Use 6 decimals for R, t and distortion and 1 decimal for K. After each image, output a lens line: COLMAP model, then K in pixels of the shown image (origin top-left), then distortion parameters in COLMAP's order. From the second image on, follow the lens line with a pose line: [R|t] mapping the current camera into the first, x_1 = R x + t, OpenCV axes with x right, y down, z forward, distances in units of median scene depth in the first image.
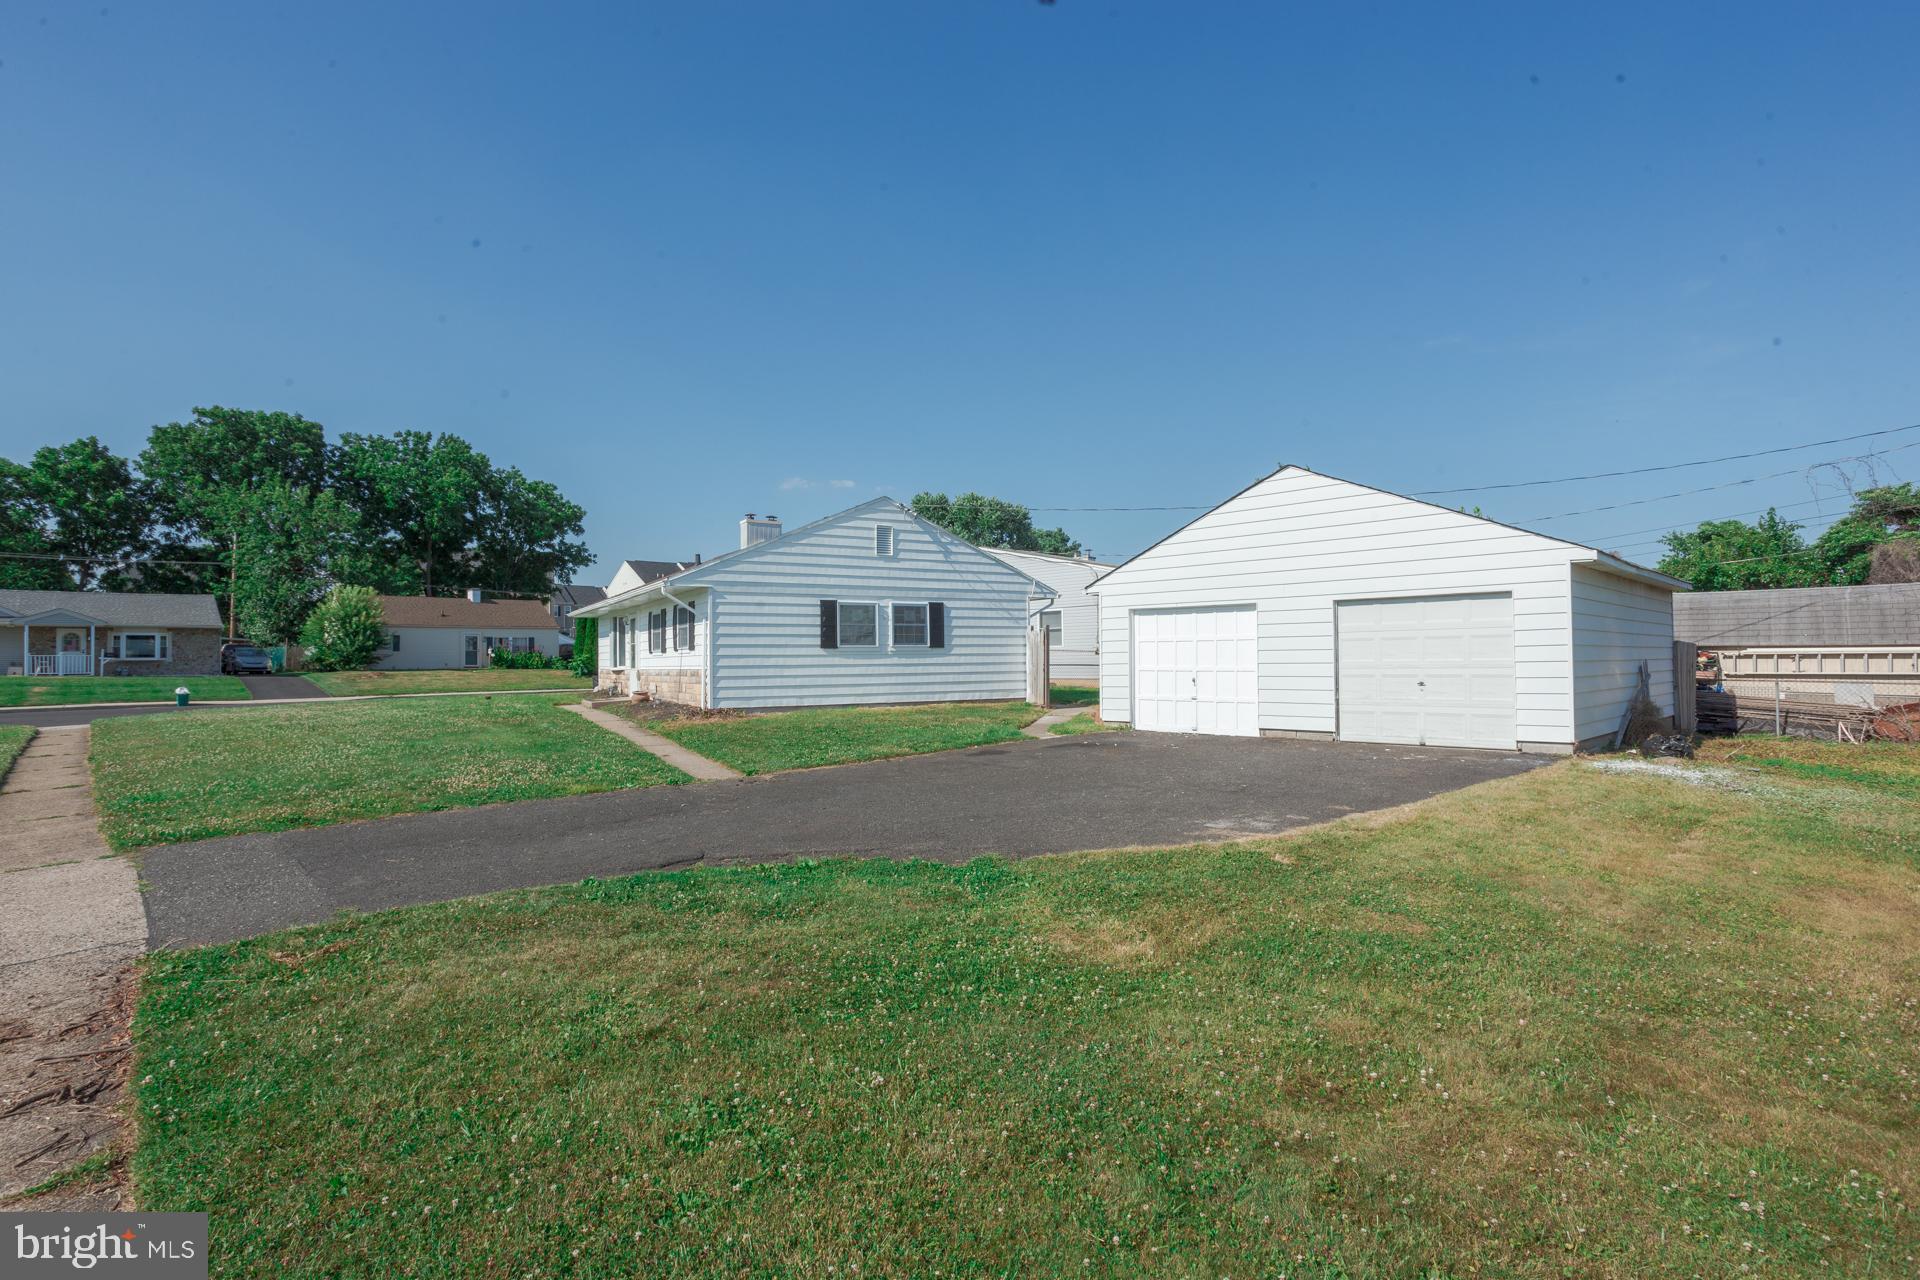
lens RADIAL K [[929.1, 0, 960.2], [0, 929.1, 648.5], [0, 0, 1]] dist [-0.045701, 0.030222]
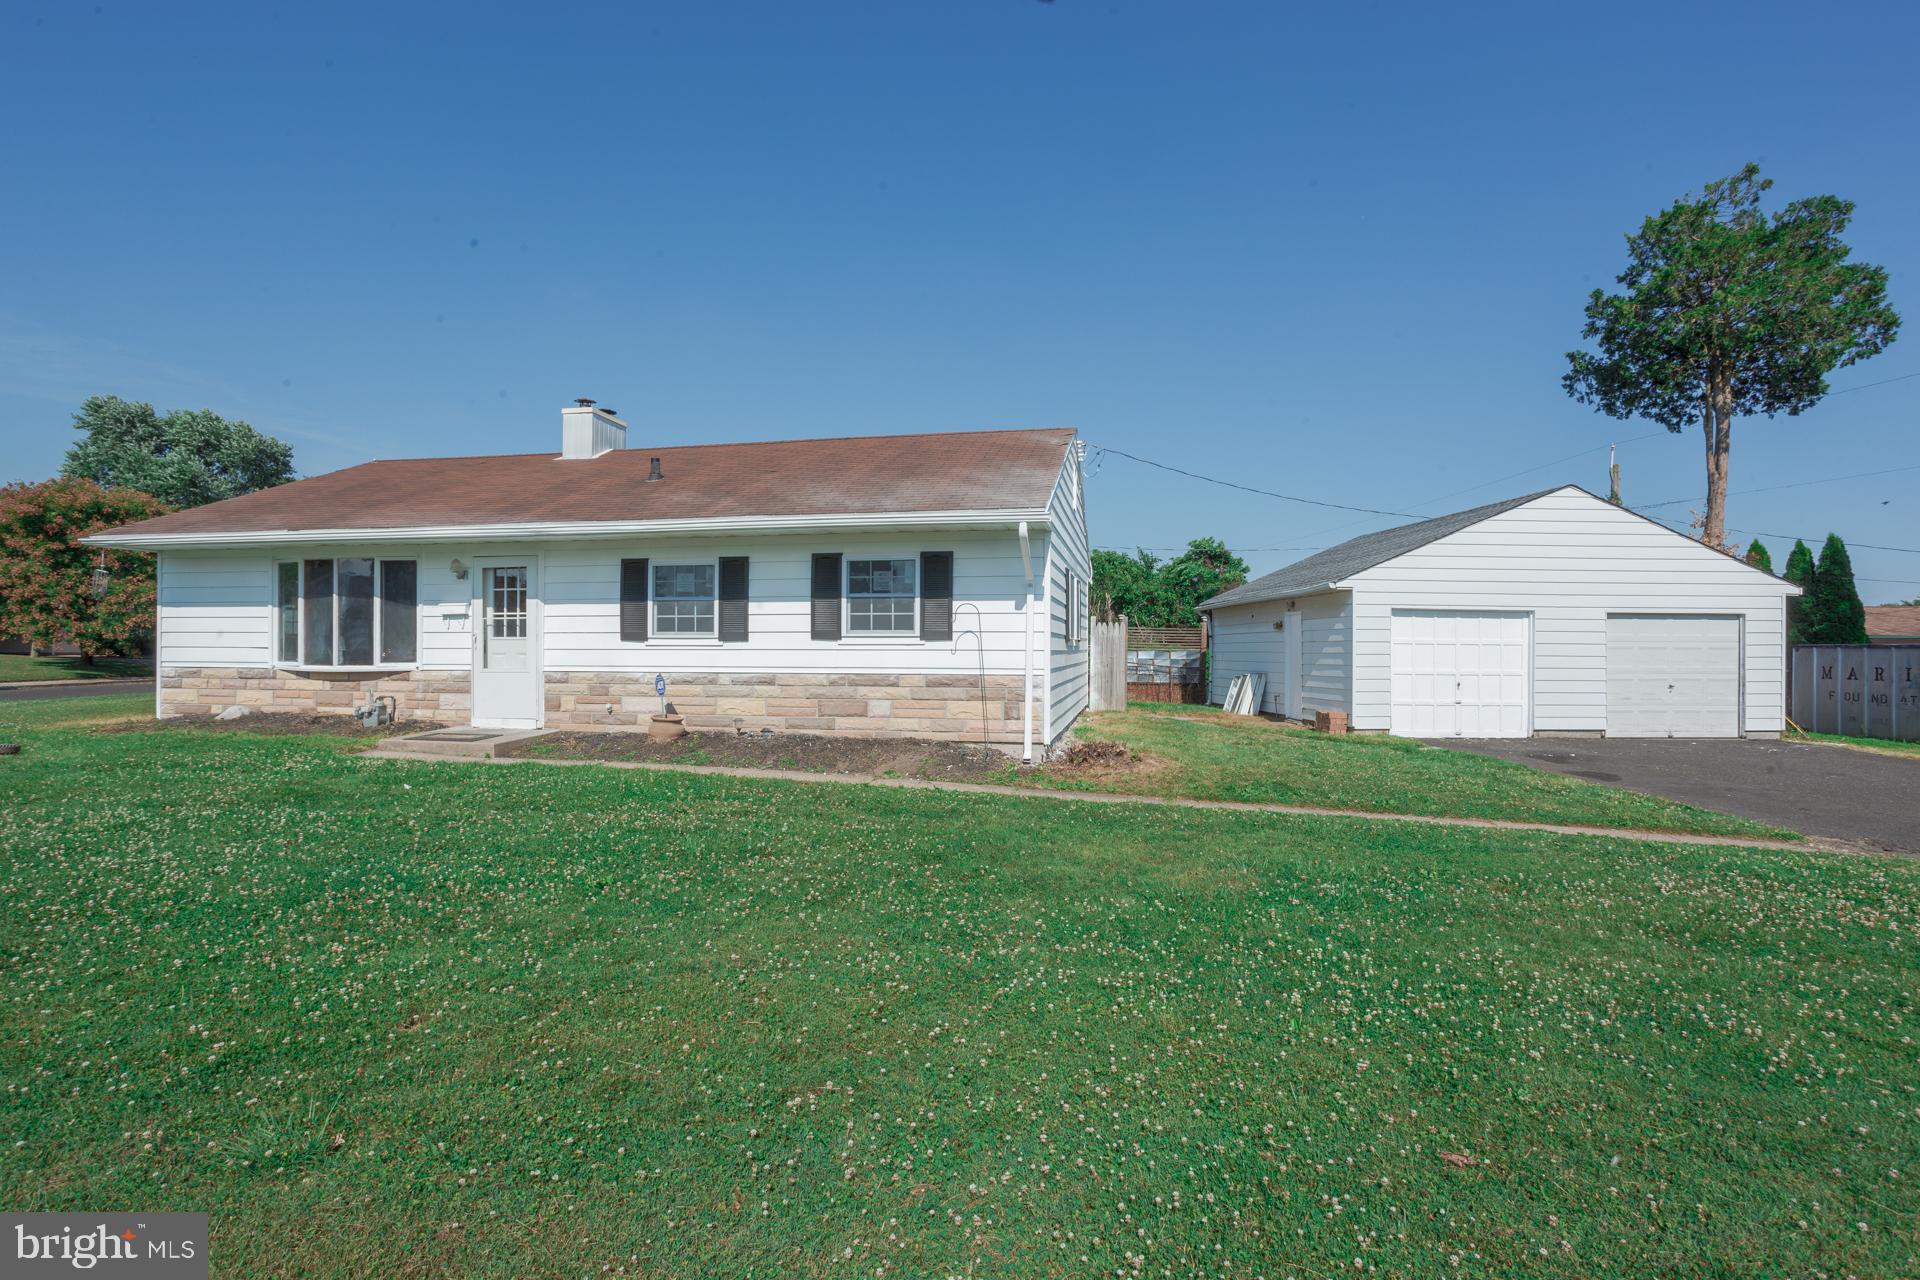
lens RADIAL K [[929.1, 0, 987.0], [0, 929.1, 651.9], [0, 0, 1]] dist [-0.045701, 0.030222]
pose [[0.660123, 0.013100, 0.751043, -0.673560], [-0.023401, 0.999721, 0.003130, 0.006972], [-0.750793, -0.019641, 0.660246, 0.602705]]
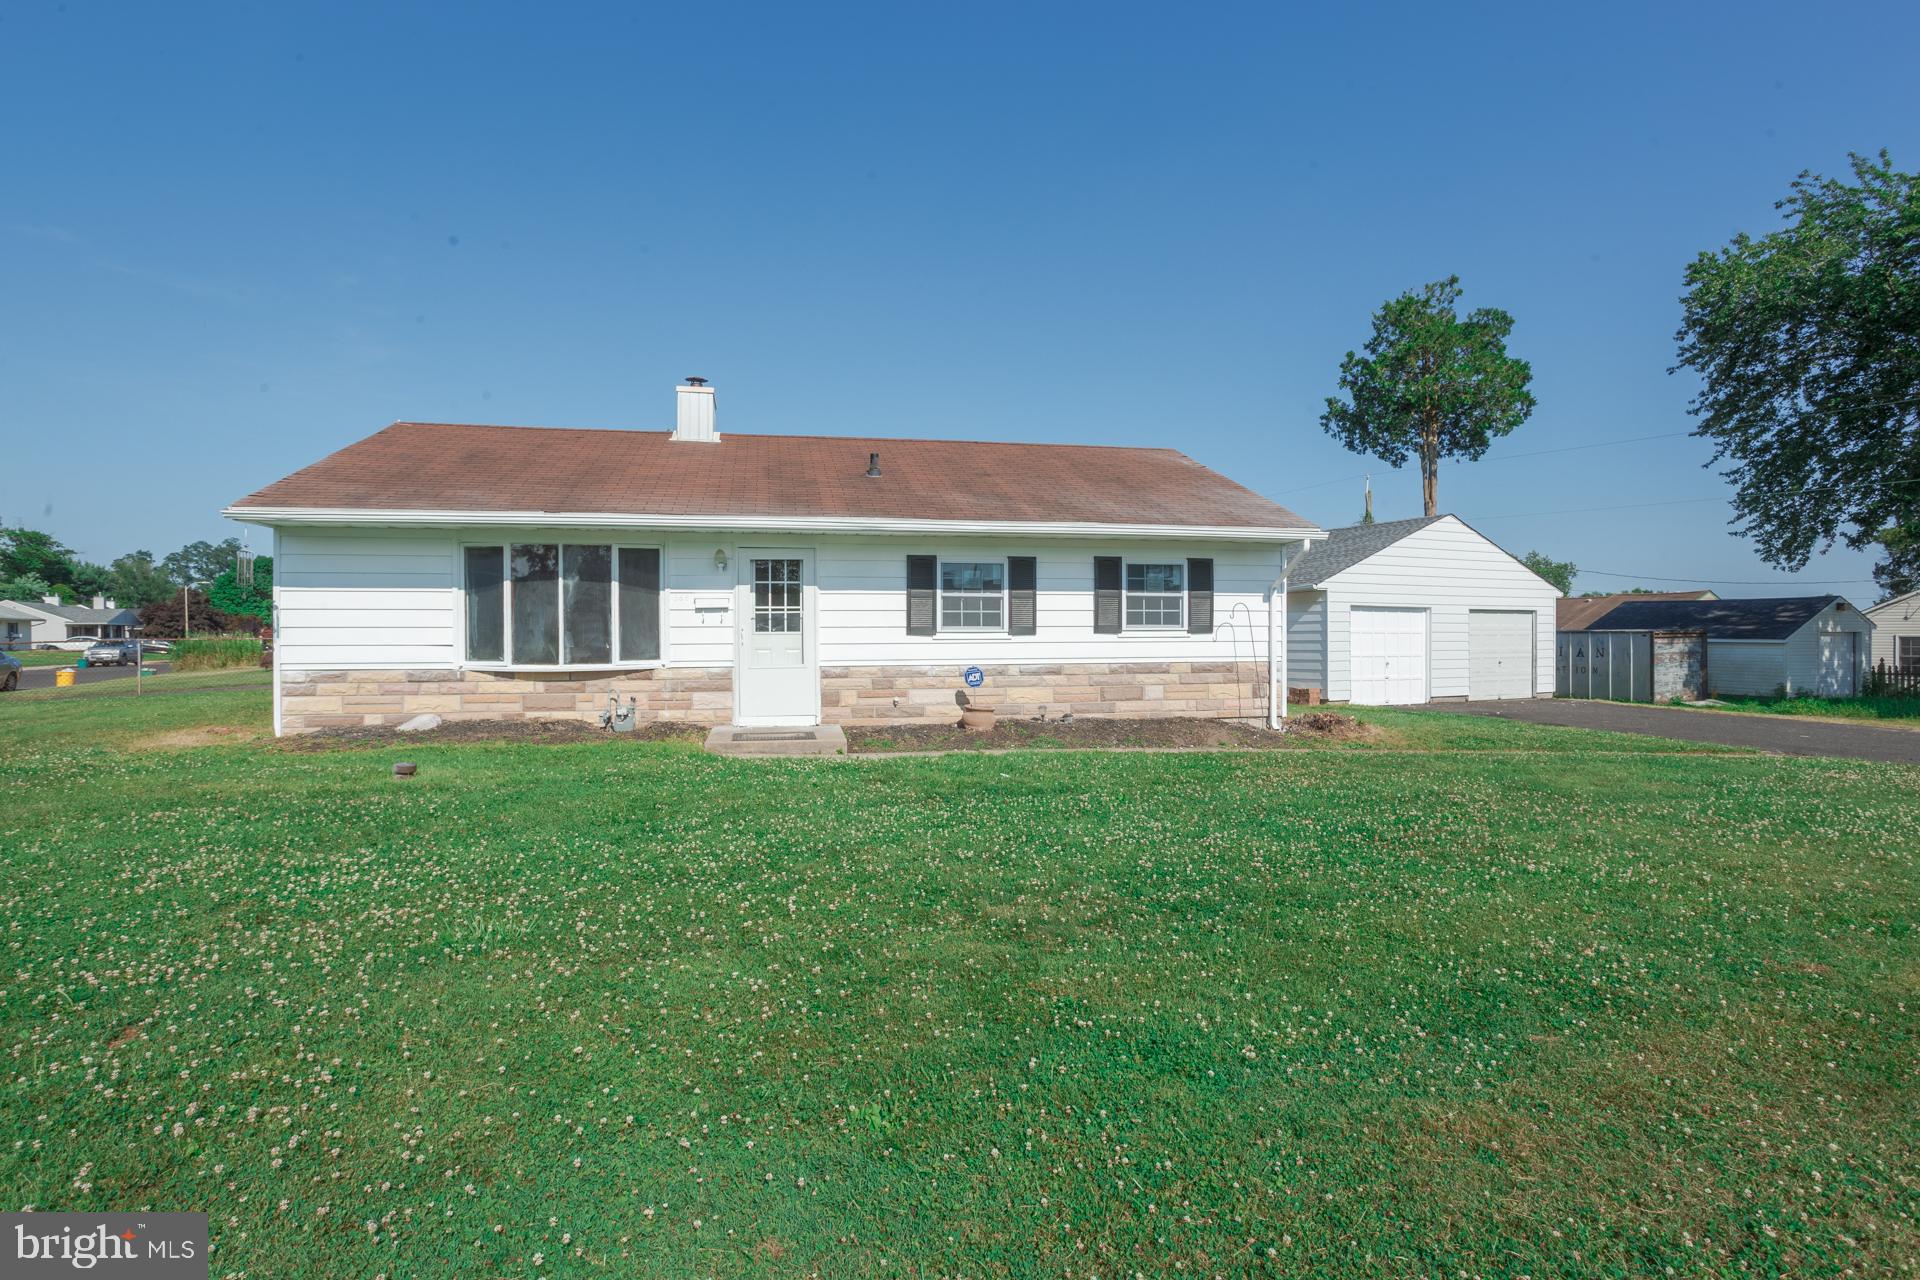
lens RADIAL K [[929.1, 0, 985.8], [0, 929.1, 645.8], [0, 0, 1]] dist [-0.045701, 0.030222]
pose [[0.325962, 0.001465, 0.945382, -0.938376], [-0.015447, 0.999874, 0.003777, 0.011096], [-0.945257, -0.015835, 0.325944, 0.915674]]
